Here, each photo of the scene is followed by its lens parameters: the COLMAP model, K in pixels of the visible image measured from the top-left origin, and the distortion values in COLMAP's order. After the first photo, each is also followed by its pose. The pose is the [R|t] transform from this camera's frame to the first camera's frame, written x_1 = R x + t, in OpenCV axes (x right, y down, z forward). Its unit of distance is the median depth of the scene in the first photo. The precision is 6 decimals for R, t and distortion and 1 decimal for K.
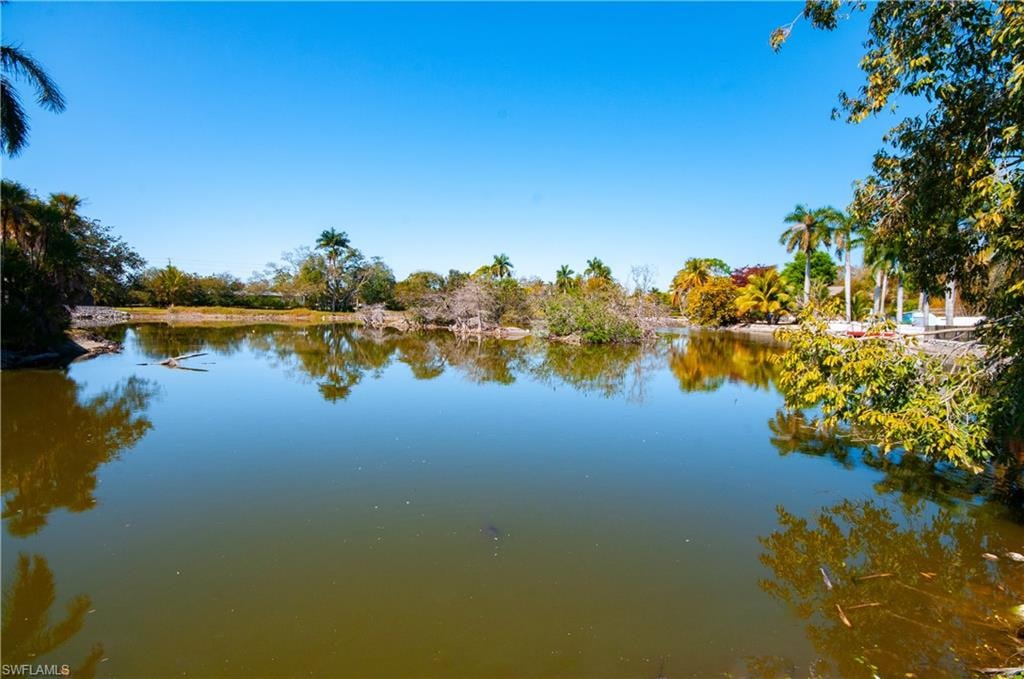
lens RADIAL K [[463.0, 0, 507.2], [0, 463.0, 343.1], [0, 0, 1]] dist [0.000117, 0.000073]
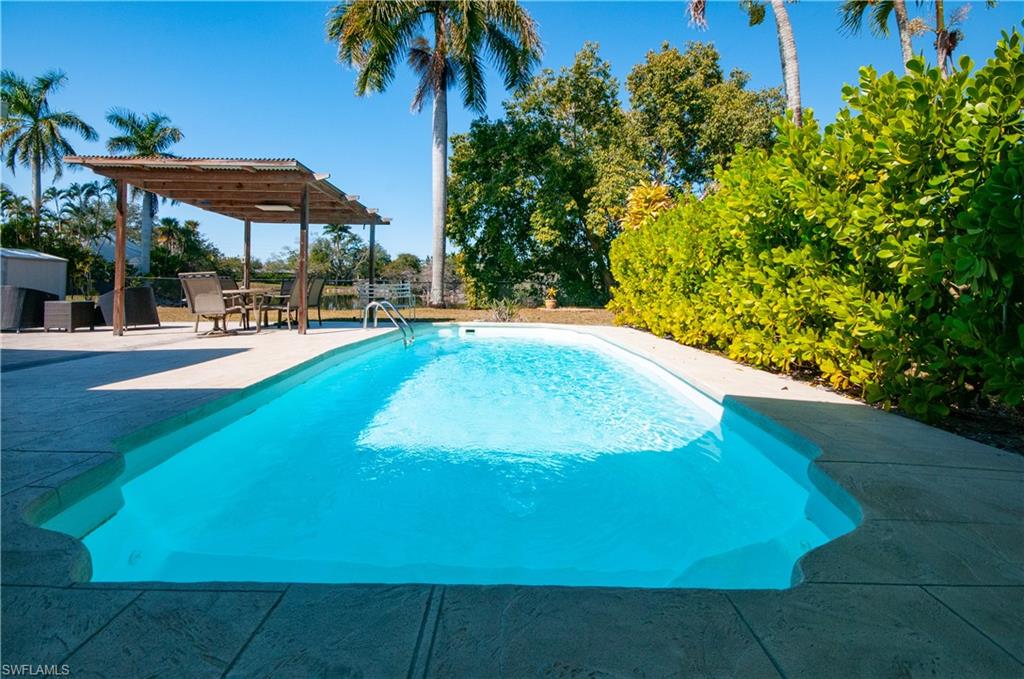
lens RADIAL K [[478.6, 0, 515.3], [0, 478.6, 284.0], [0, 0, 1]] dist [0.011220, -0.011209]
pose [[0.999940, -0.006581, -0.008710, 0.101793], [0.005899, 0.997082, -0.076109, 0.025490], [0.009185, 0.076053, 0.997061, -0.241660]]
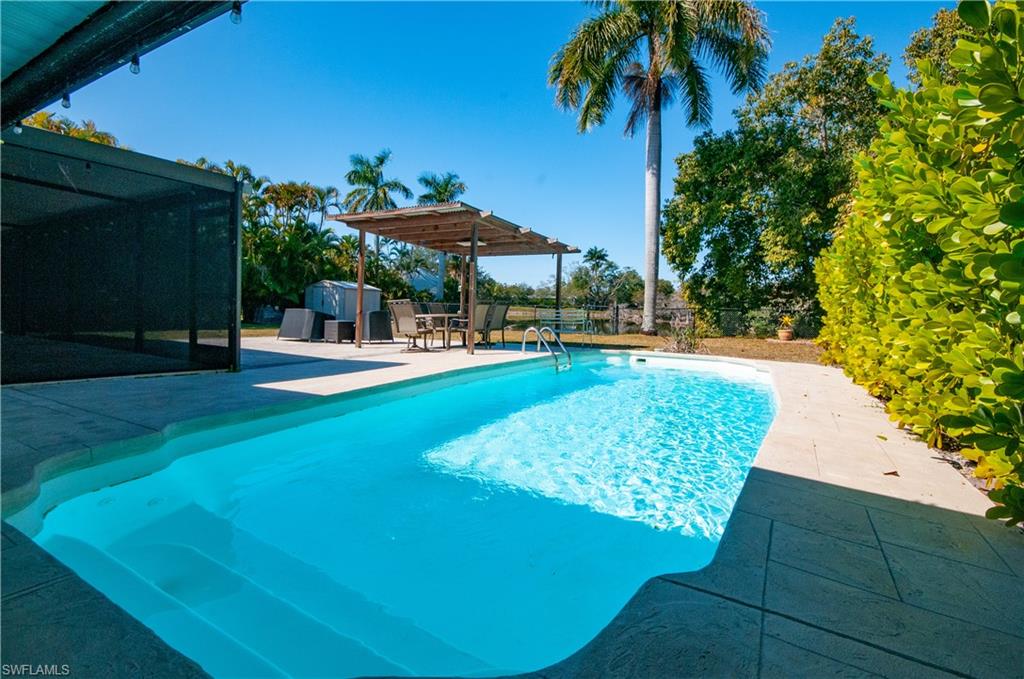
lens RADIAL K [[473.2, 0, 533.0], [0, 473.2, 310.6], [0, 0, 1]] dist [0.000663, -0.000067]
pose [[0.871495, 0.004424, -0.490385, 0.124786], [-0.041078, 0.997104, -0.064008, 0.024319], [0.488681, 0.075927, 0.869152, -0.232770]]
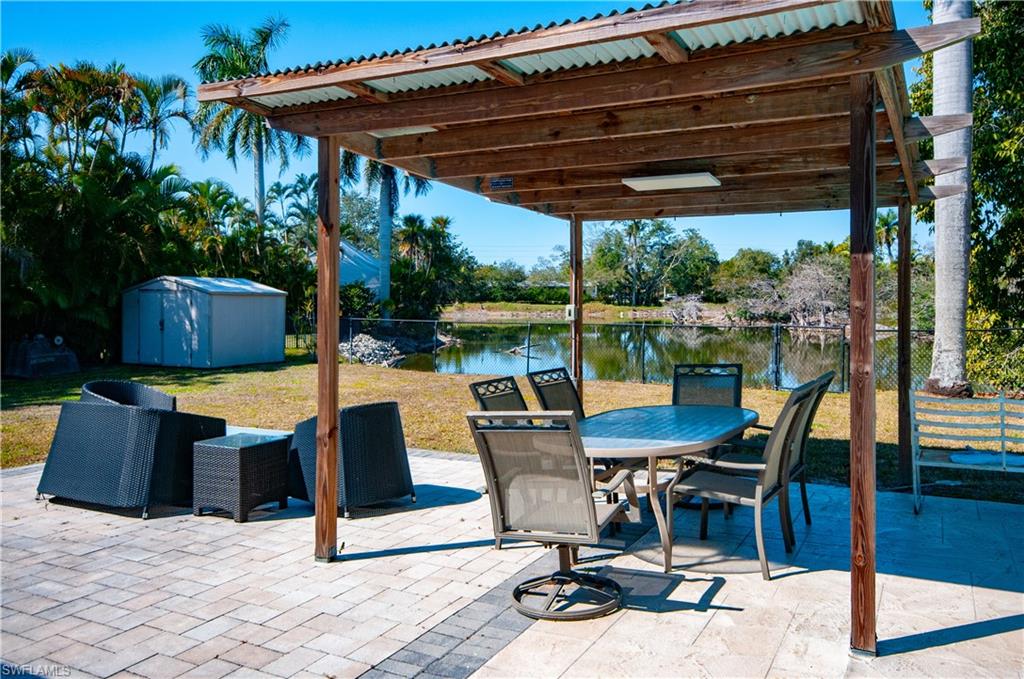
lens RADIAL K [[779.9, 0, 529.4], [0, 779.9, 304.2], [0, 0, 1]] dist [0.033563, 0.002922]
pose [[0.885340, -0.017471, -0.464616, 0.059780], [-0.013758, 0.997872, -0.063741, 0.011881], [0.464741, 0.062825, 0.883215, -0.188466]]
